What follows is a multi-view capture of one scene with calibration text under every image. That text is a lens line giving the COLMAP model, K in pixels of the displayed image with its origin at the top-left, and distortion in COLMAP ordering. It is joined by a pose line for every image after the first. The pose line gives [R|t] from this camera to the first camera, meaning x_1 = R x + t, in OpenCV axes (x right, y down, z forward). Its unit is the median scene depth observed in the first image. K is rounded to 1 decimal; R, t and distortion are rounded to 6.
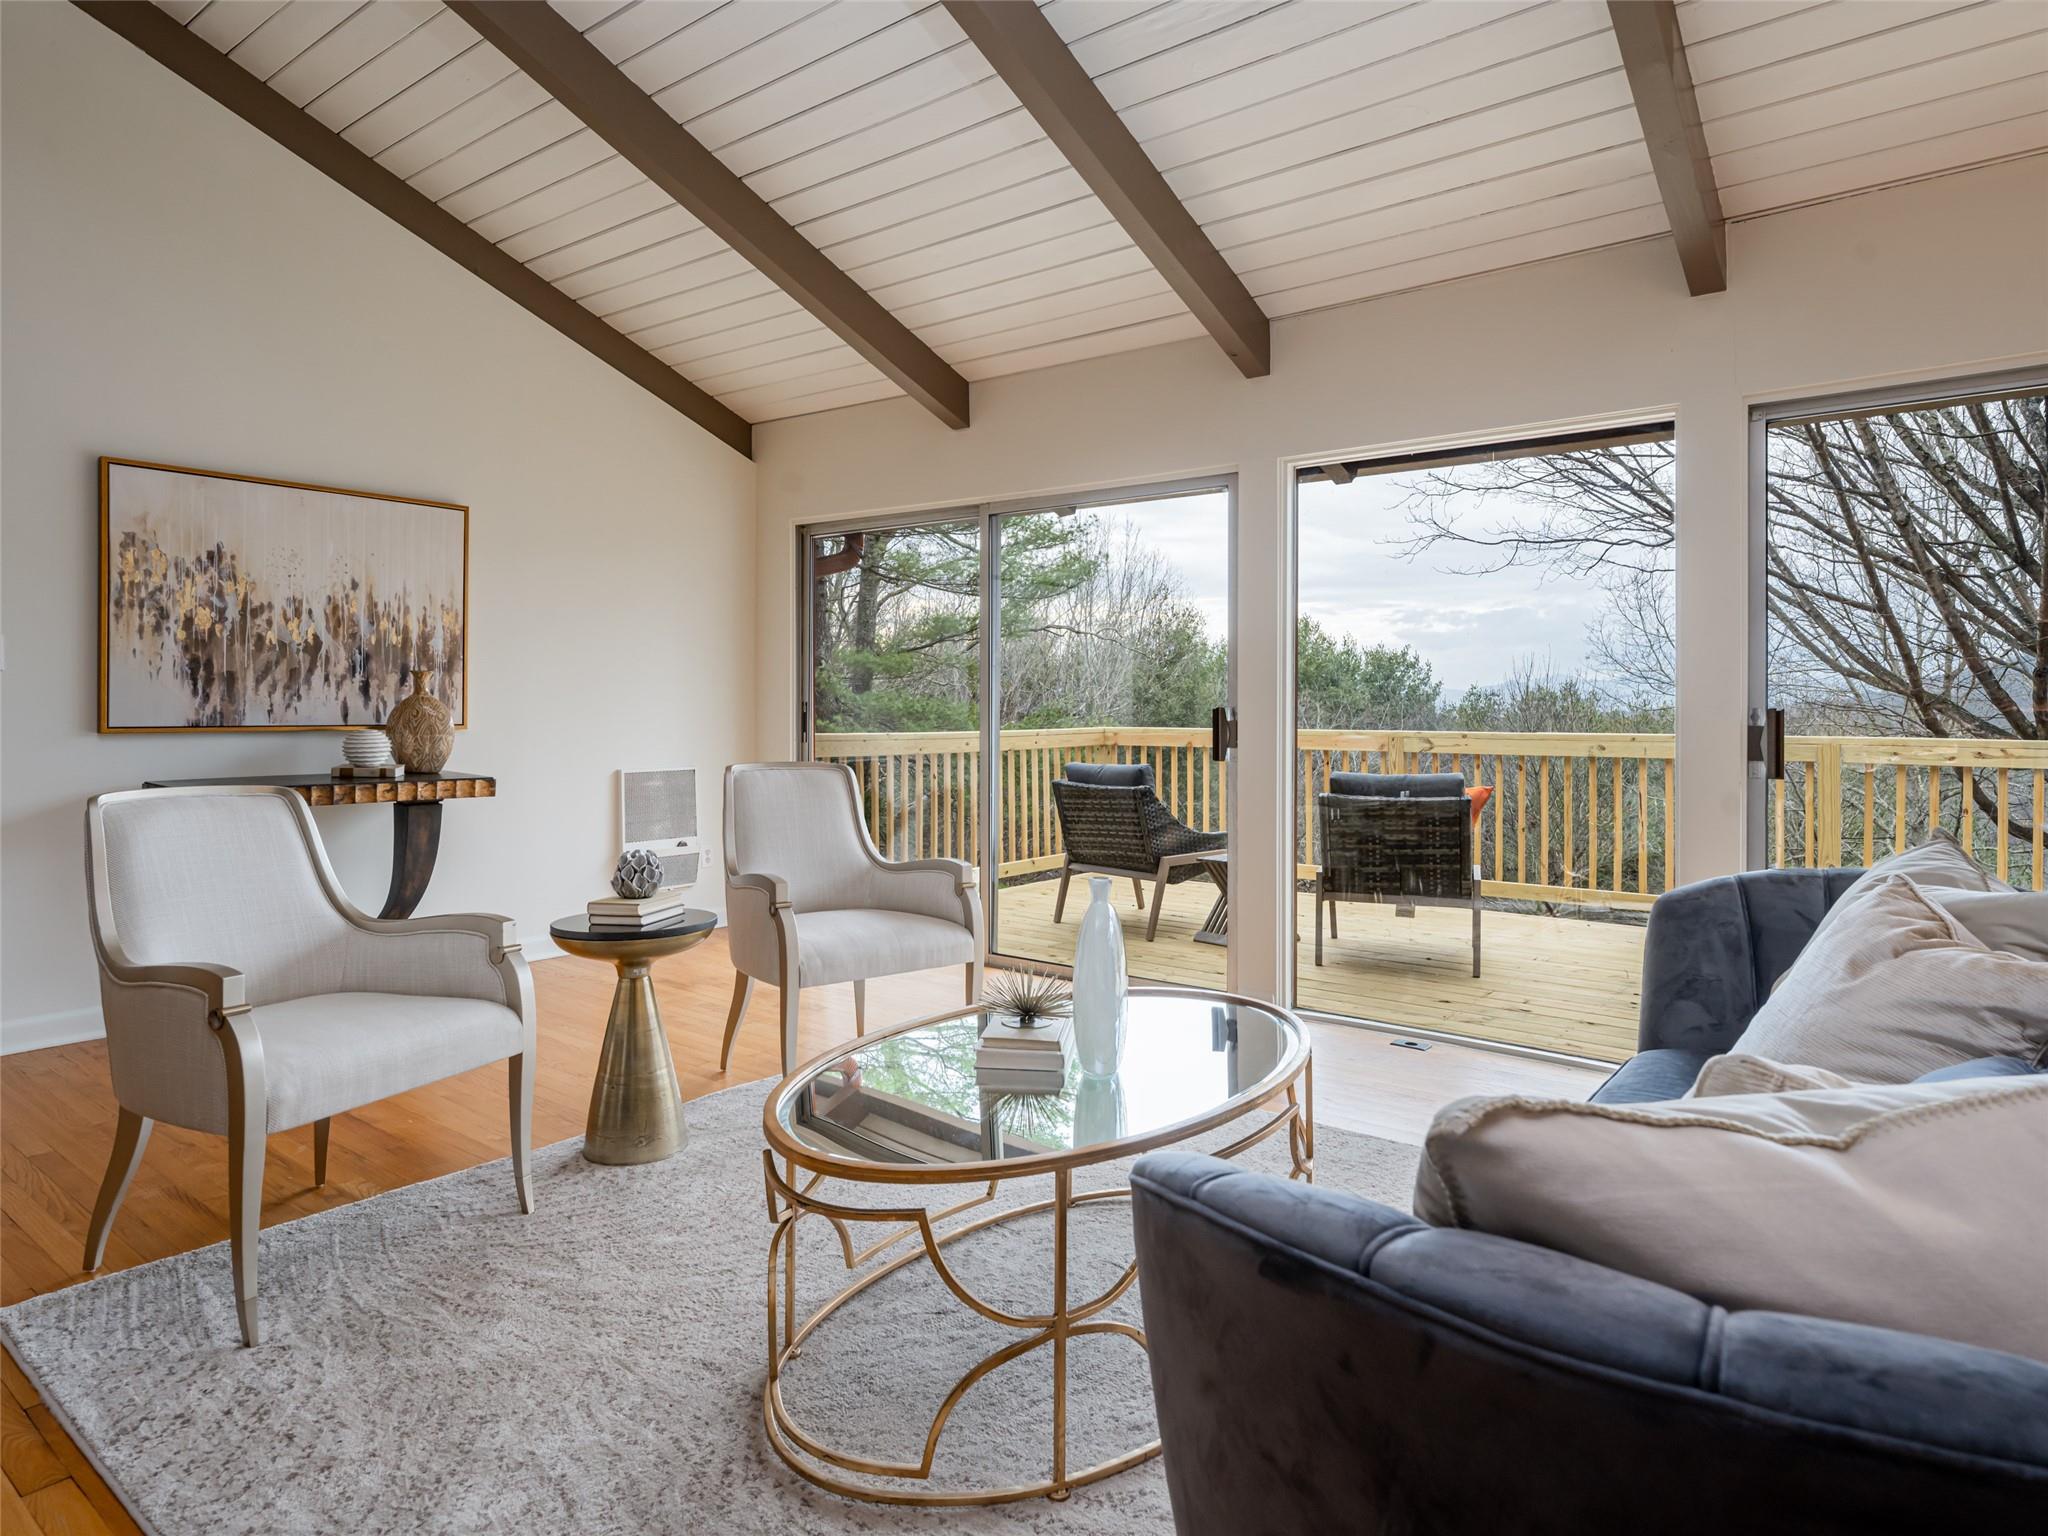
lens RADIAL K [[1204.2, 0, 1011.4], [0, 1204.2, 754.4], [0, 0, 1]] dist [-0.002172, 0.001604]
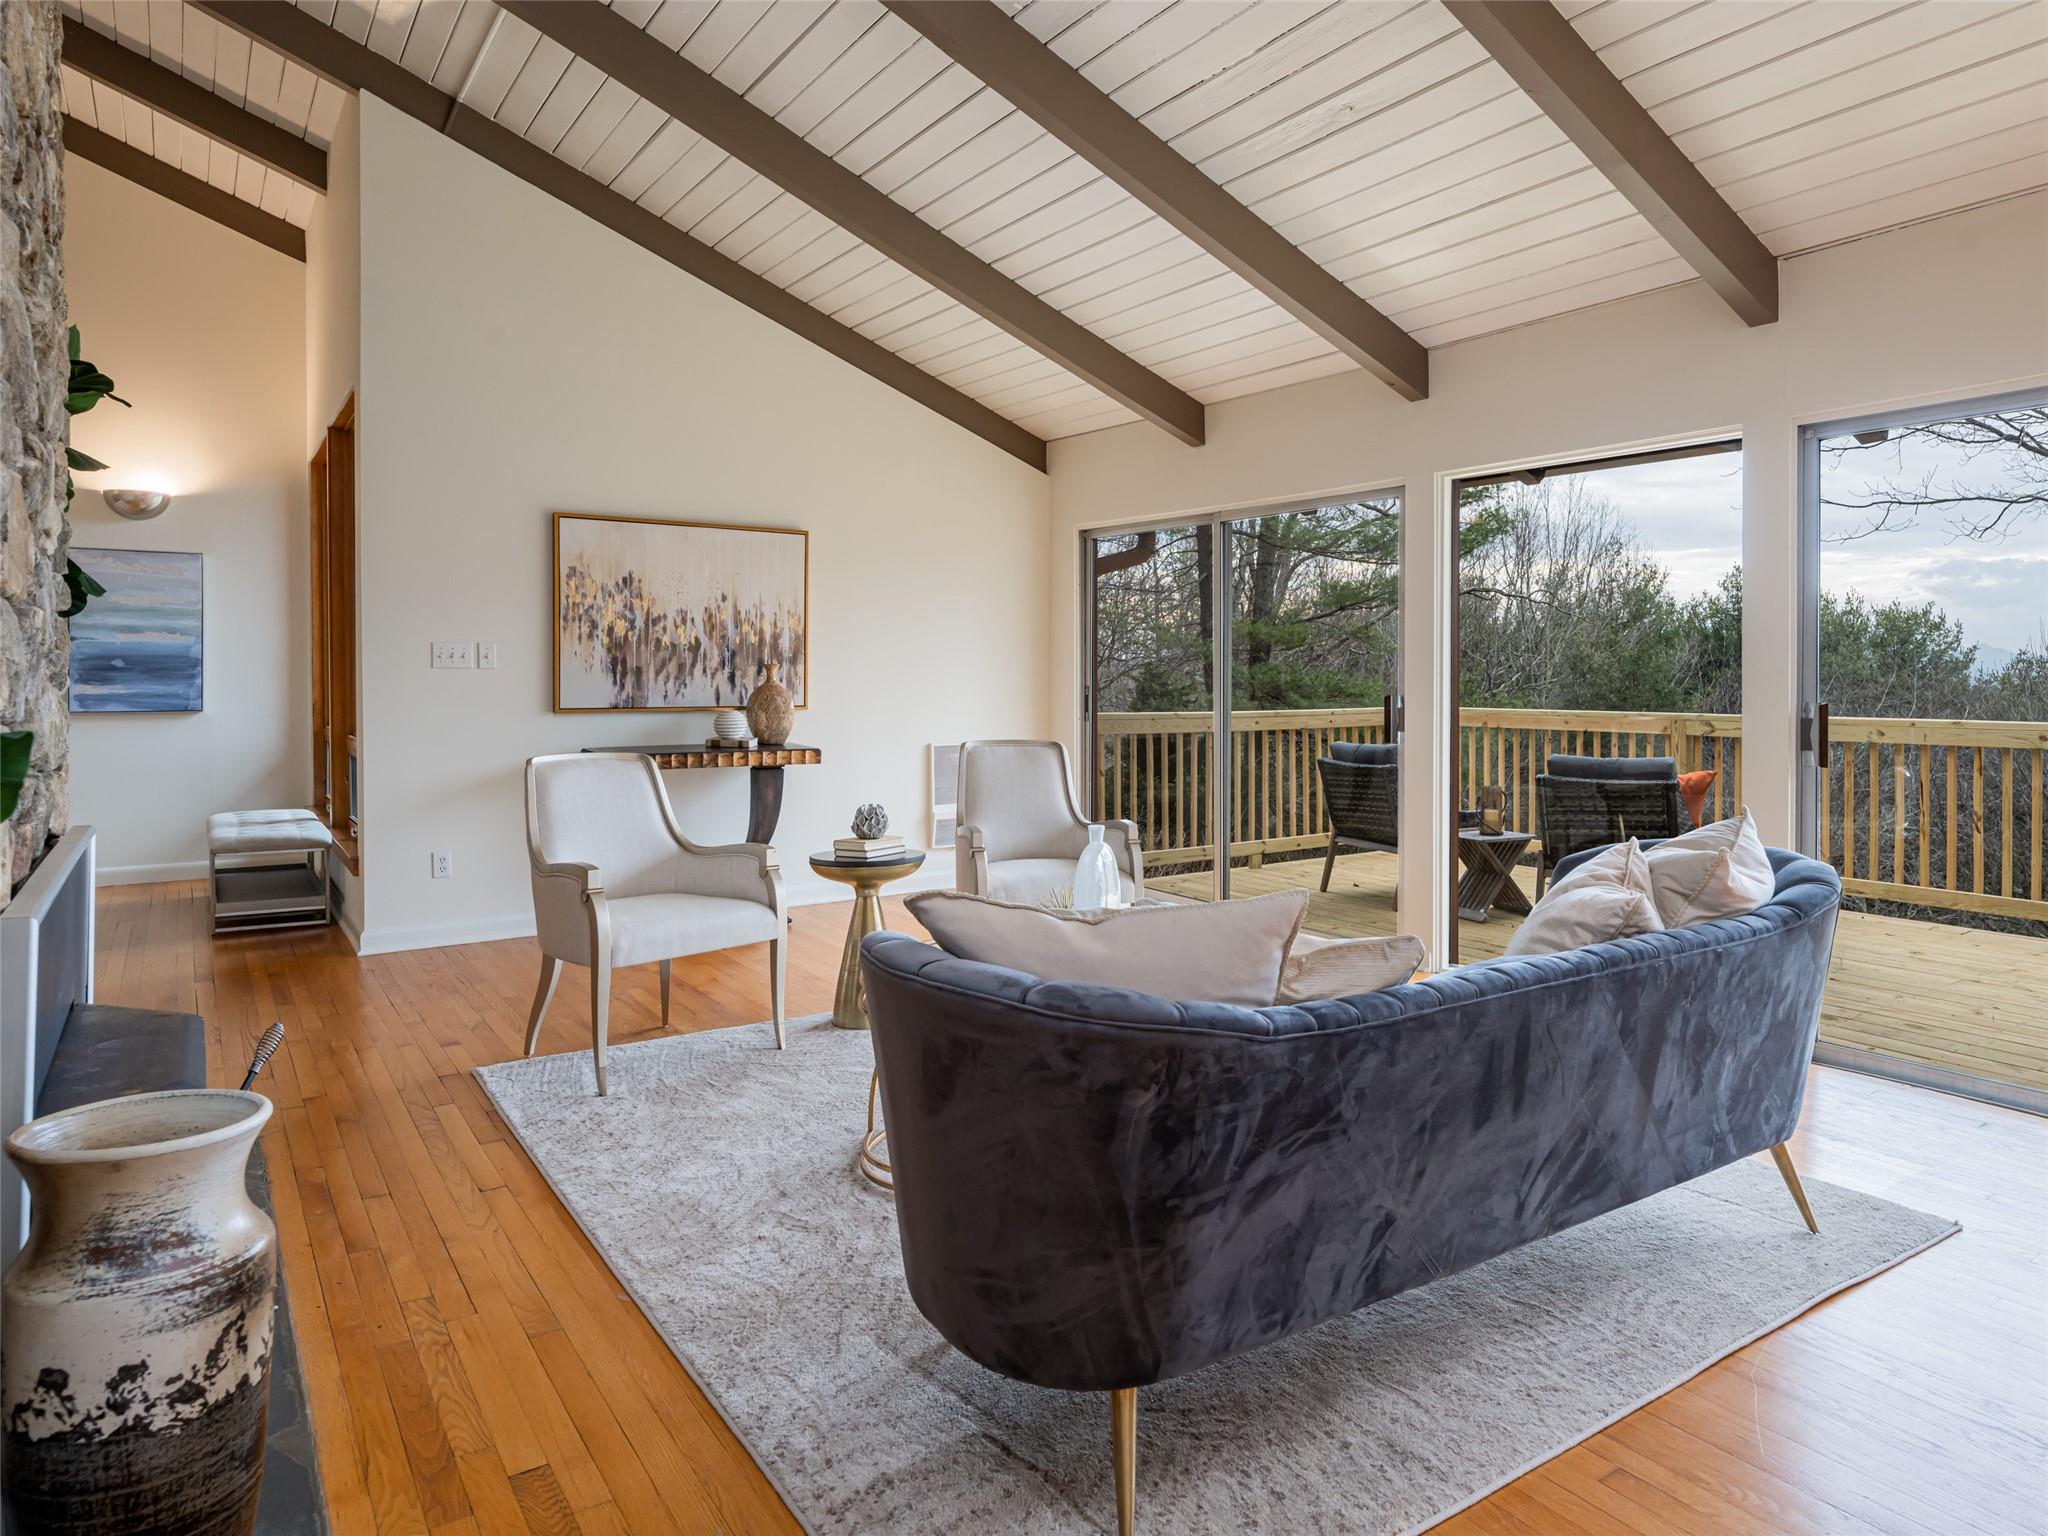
lens RADIAL K [[1270.4, 0, 1056.2], [0, 1270.4, 759.1], [0, 0, 1]] dist [-0.002620, 0.003904]
pose [[0.954979, 0.016259, -0.296226, 0.219671], [-0.008858, 0.999615, 0.026309, -0.007794], [0.296540, -0.022501, 0.954755, -0.216807]]
